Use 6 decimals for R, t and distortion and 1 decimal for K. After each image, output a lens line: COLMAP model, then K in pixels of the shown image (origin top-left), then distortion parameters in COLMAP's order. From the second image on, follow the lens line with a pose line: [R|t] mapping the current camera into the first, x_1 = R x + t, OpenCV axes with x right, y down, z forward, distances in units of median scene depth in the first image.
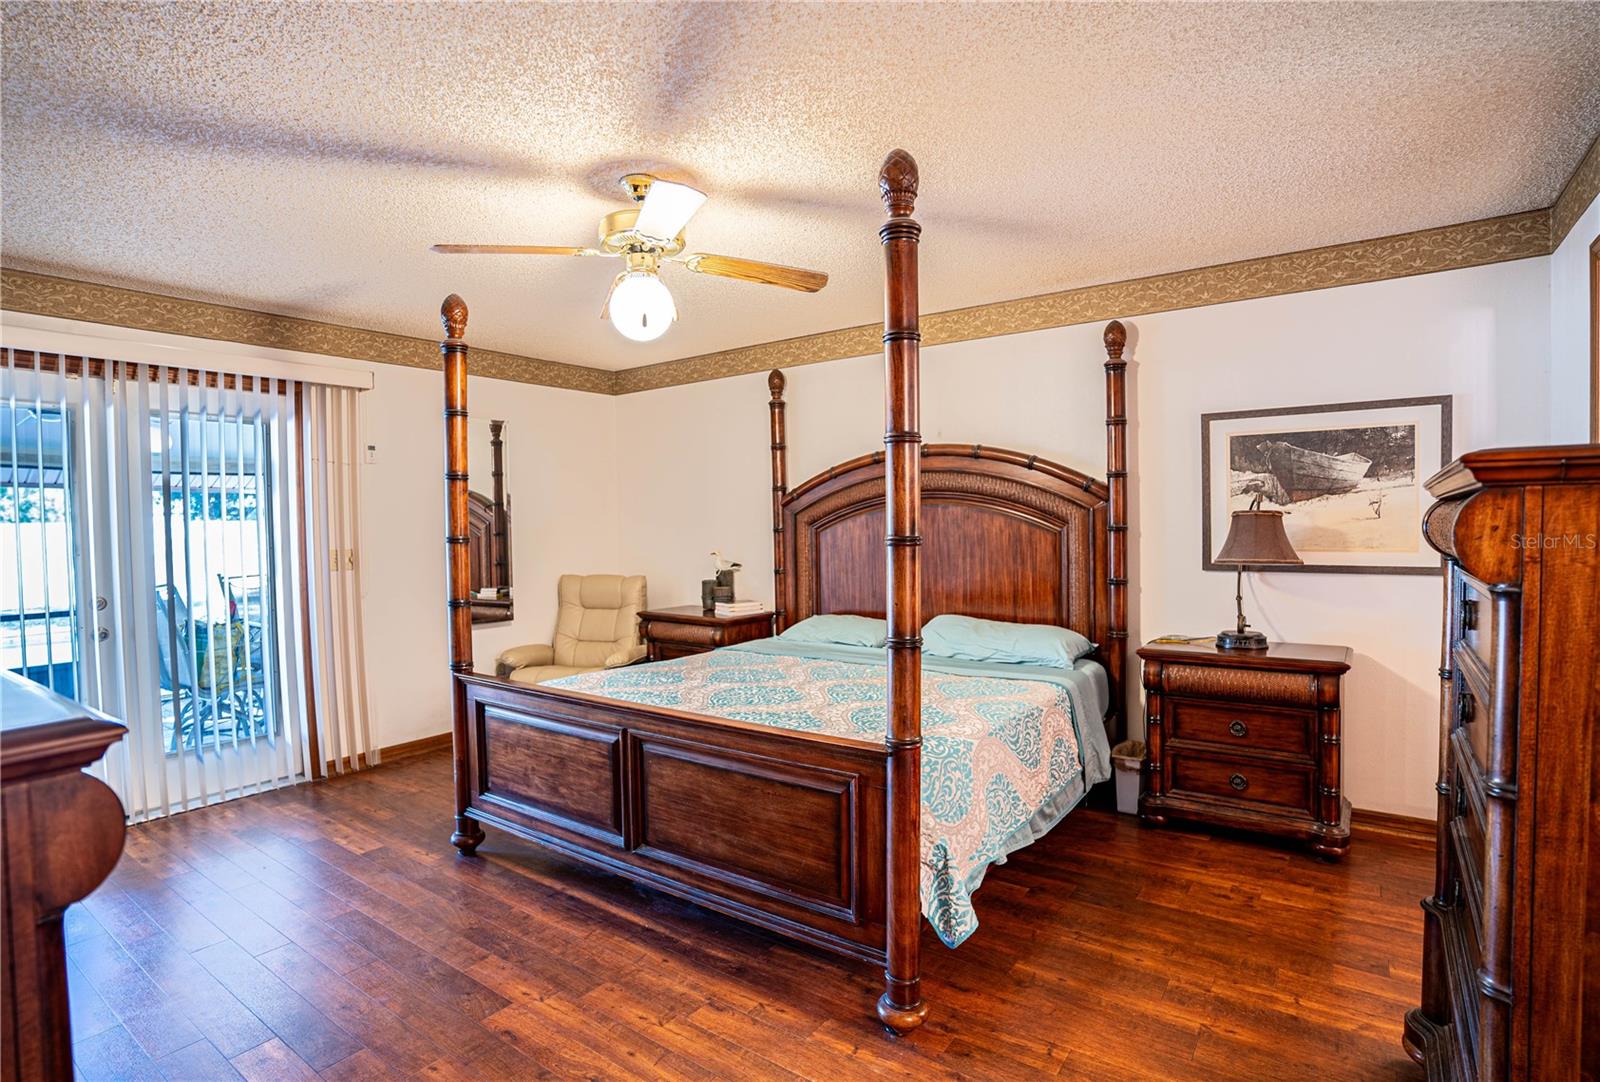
lens RADIAL K [[802.6, 0, 800.0], [0, 802.6, 541.0], [0, 0, 1]] dist [-0.061922, 0.000355]
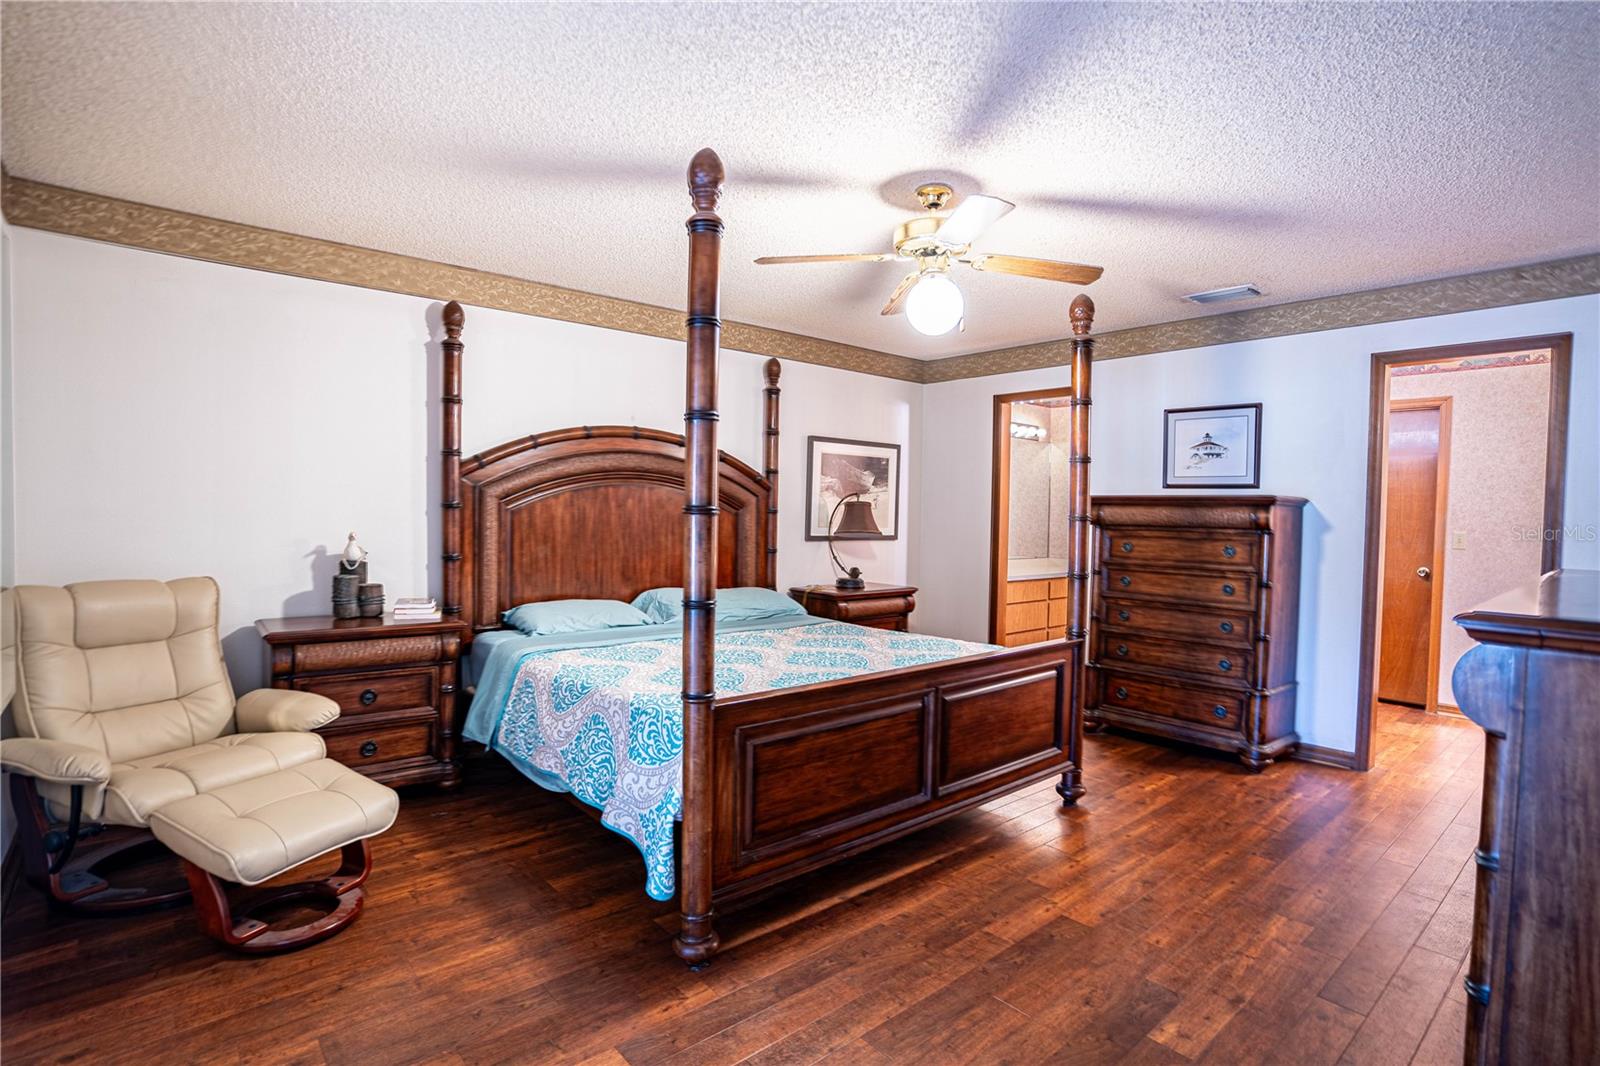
lens RADIAL K [[787.9, 0, 800.0], [0, 787.9, 533.0], [0, 0, 1]] dist [-0.087173, 0.041321]
pose [[0.232768, -0.012032, 0.972458, -0.921419], [-0.005121, 0.999894, 0.013597, 0.002484], [-0.972519, -0.008145, 0.232682, 0.654107]]
